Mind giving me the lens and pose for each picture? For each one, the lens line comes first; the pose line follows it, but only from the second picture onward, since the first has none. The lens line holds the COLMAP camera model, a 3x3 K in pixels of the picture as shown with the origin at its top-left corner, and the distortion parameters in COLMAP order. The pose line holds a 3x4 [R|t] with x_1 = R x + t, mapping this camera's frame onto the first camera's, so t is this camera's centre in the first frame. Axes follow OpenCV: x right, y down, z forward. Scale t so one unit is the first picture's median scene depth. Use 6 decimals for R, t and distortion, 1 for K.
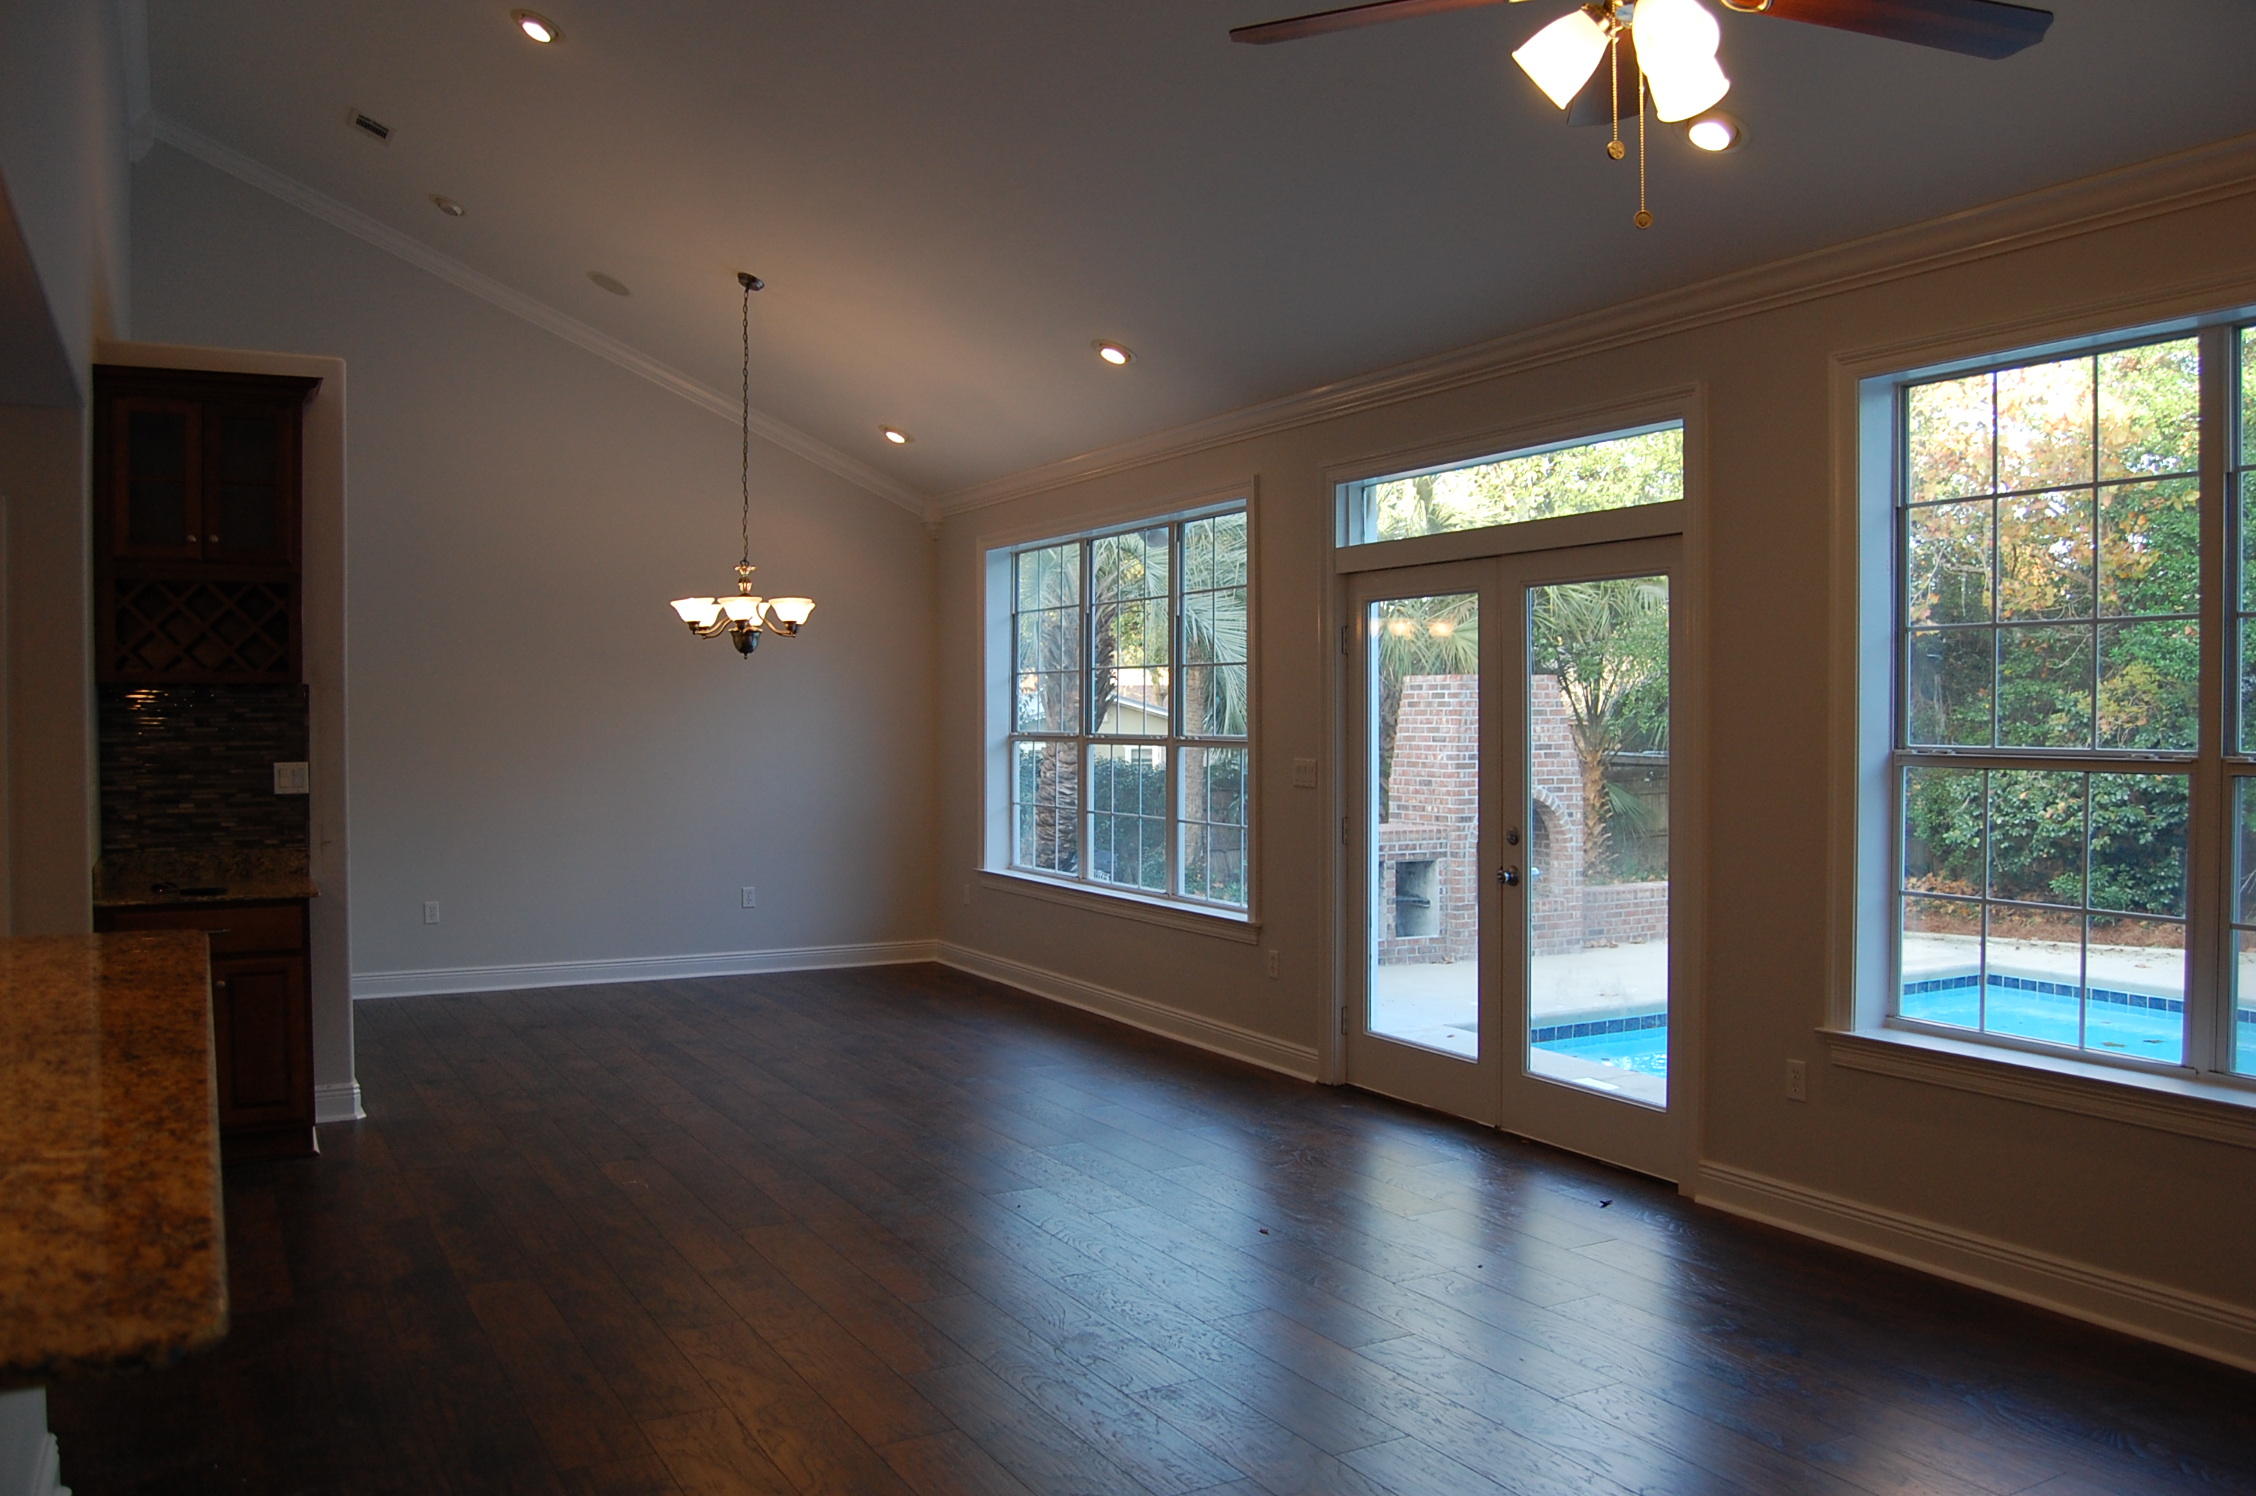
lens RADIAL K [[1796.3, 0, 1137.5], [0, 1796.3, 742.8], [0, 0, 1]] dist [-0.063964, 0.003966]
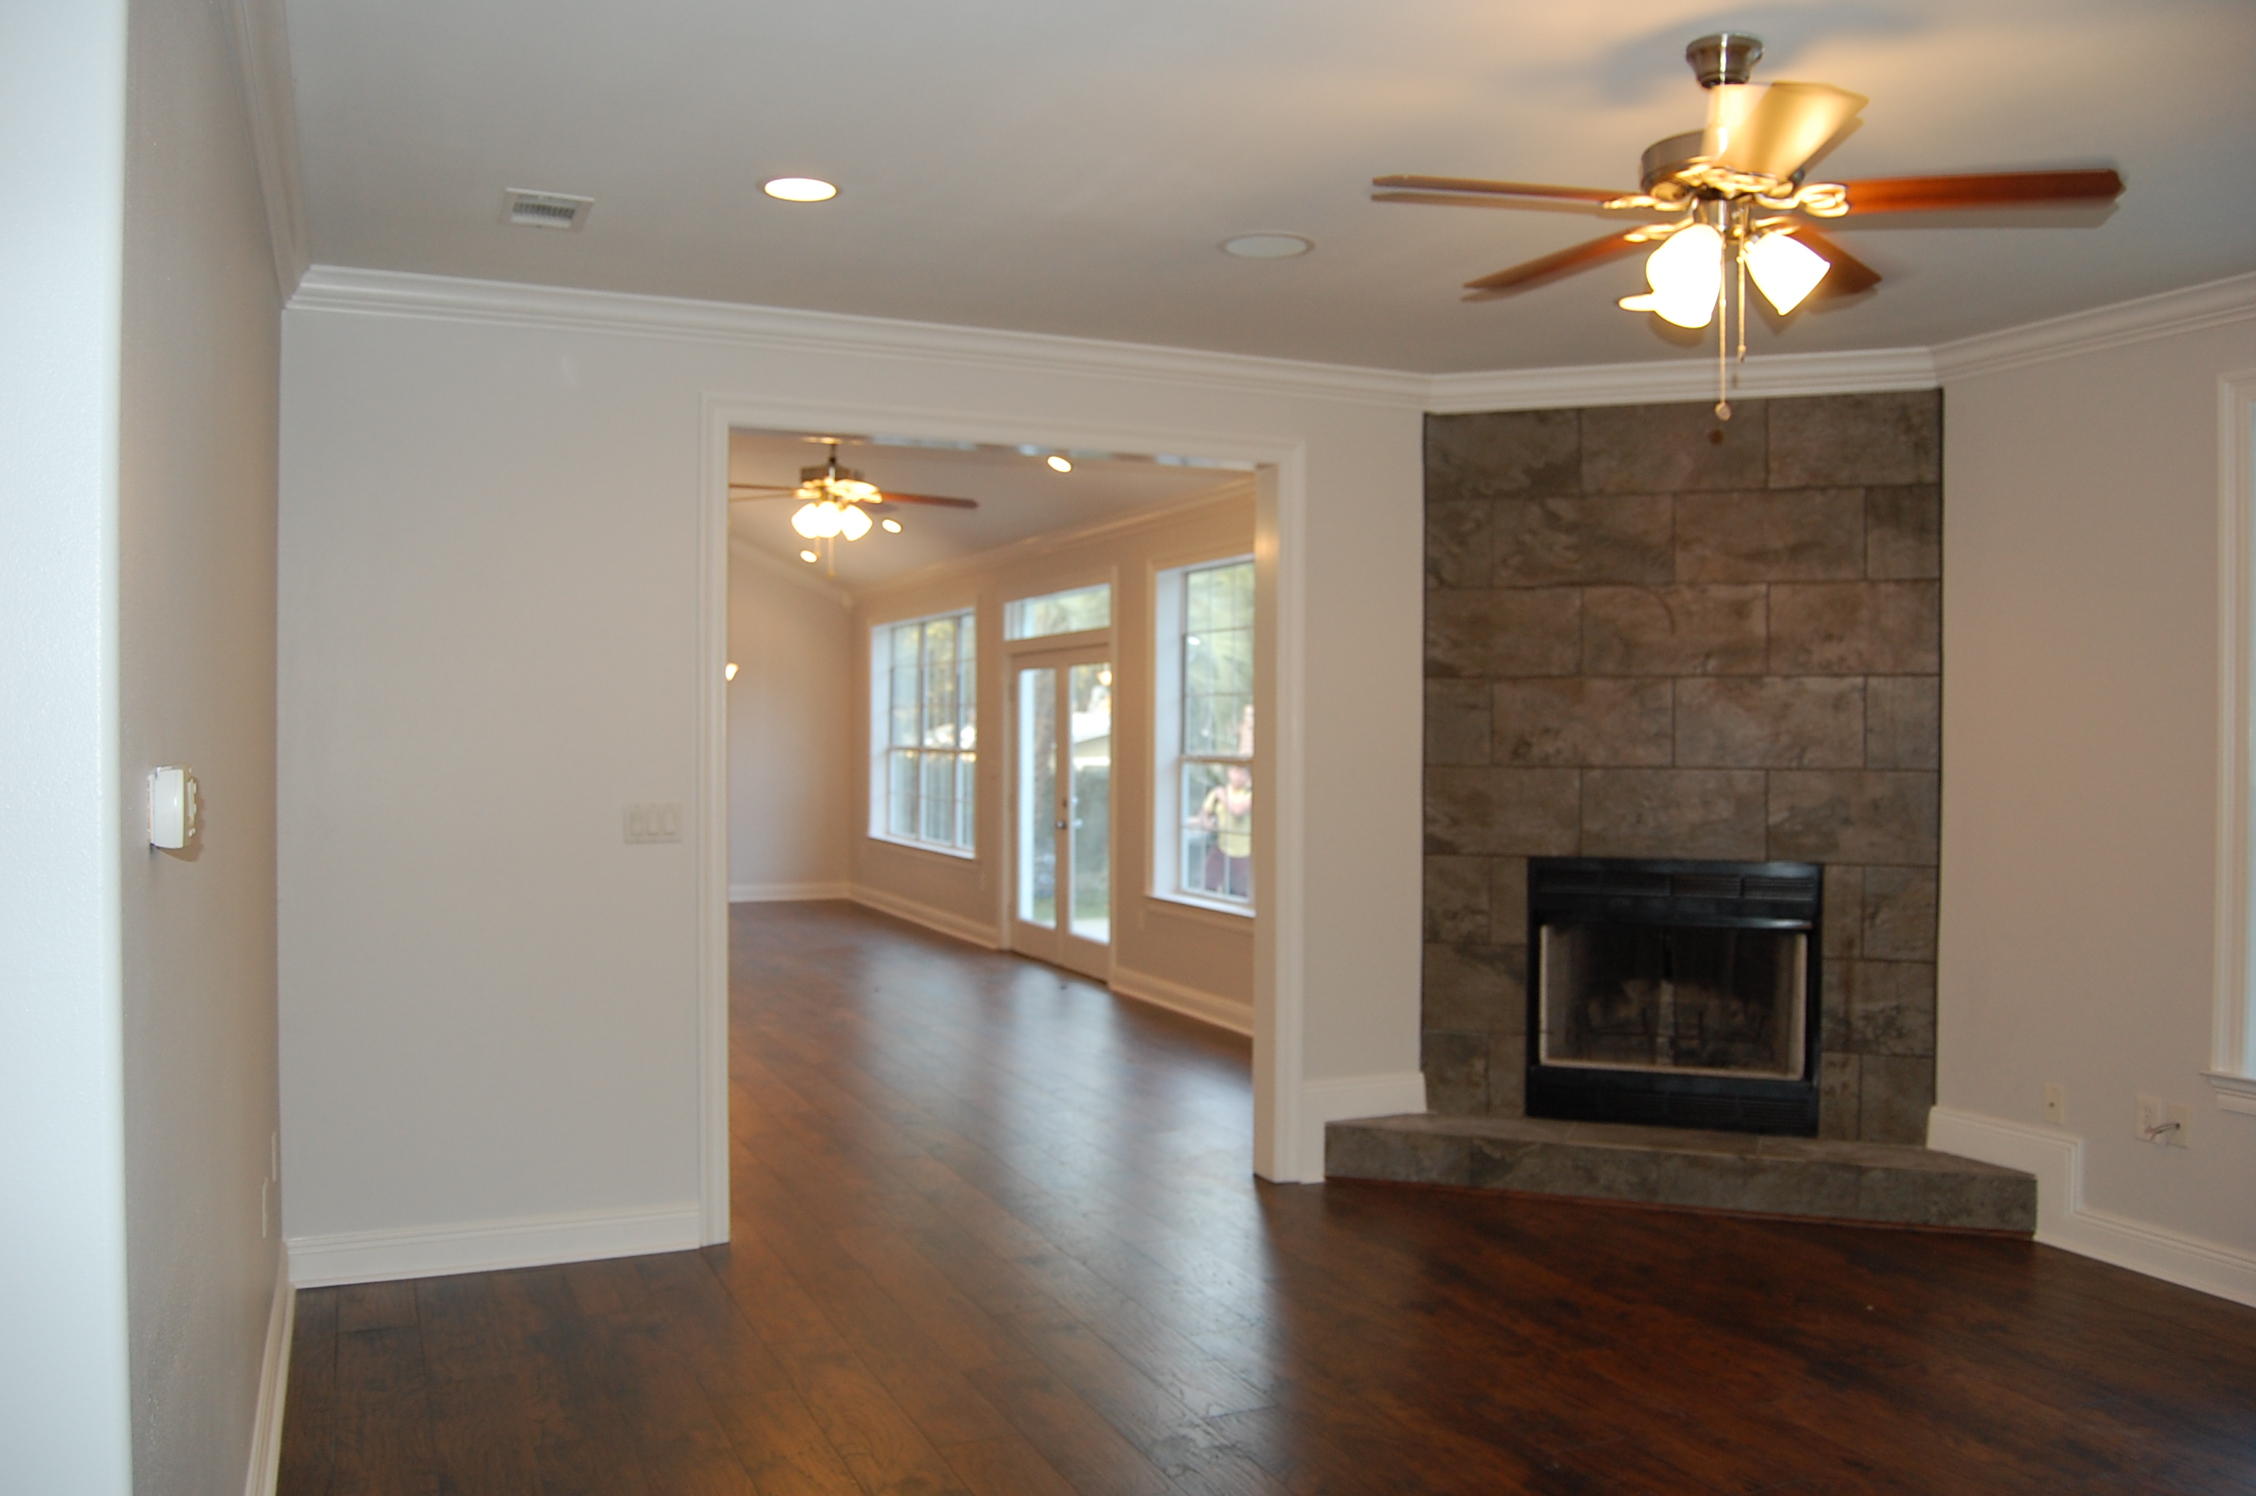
lens RADIAL K [[1796.3, 0, 1130.3], [0, 1796.3, 745.1], [0, 0, 1]] dist [-0.063964, 0.003966]
pose [[0.996164, 0.007131, -0.087211, 0.360184], [-0.007972, 0.999925, -0.009301, 0.008431], [0.087138, 0.009961, 0.996146, -0.679813]]
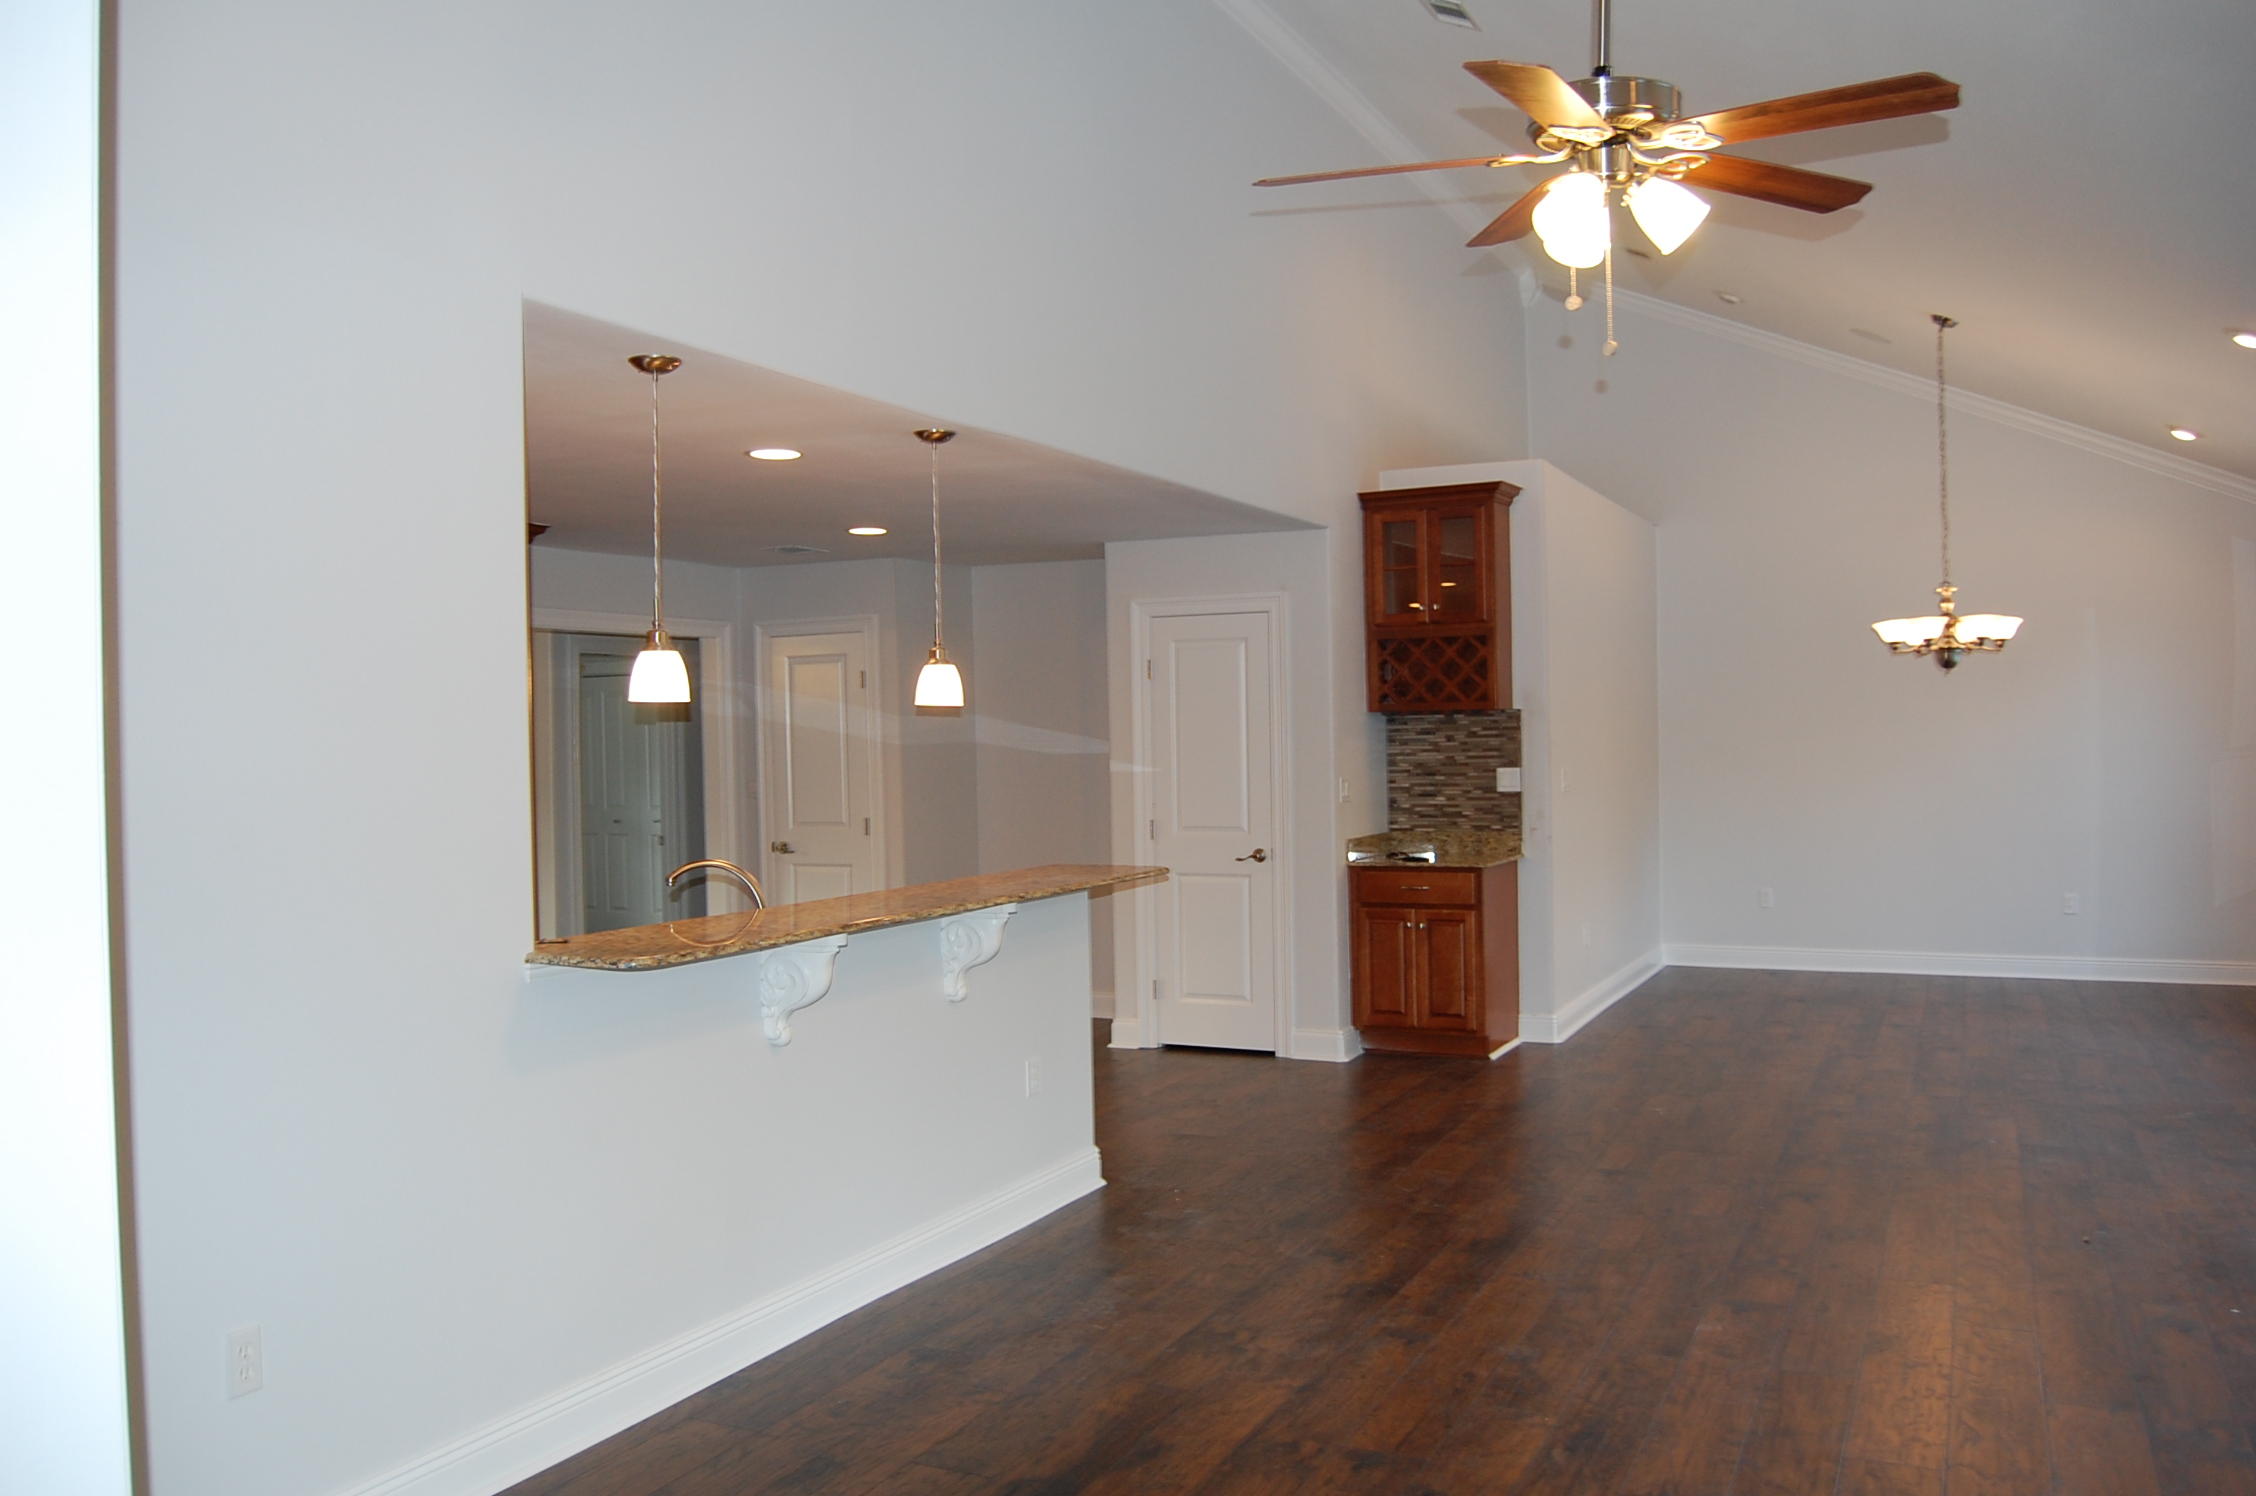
lens RADIAL K [[1796.3, 0, 1124.5], [0, 1796.3, 740.4], [0, 0, 1]] dist [-0.063964, 0.003966]
pose [[0.574349, -0.003499, -0.818603, 0.410149], [0.001249, 0.999993, -0.003398, -0.004807], [0.818609, 0.000929, 0.574350, -0.011689]]
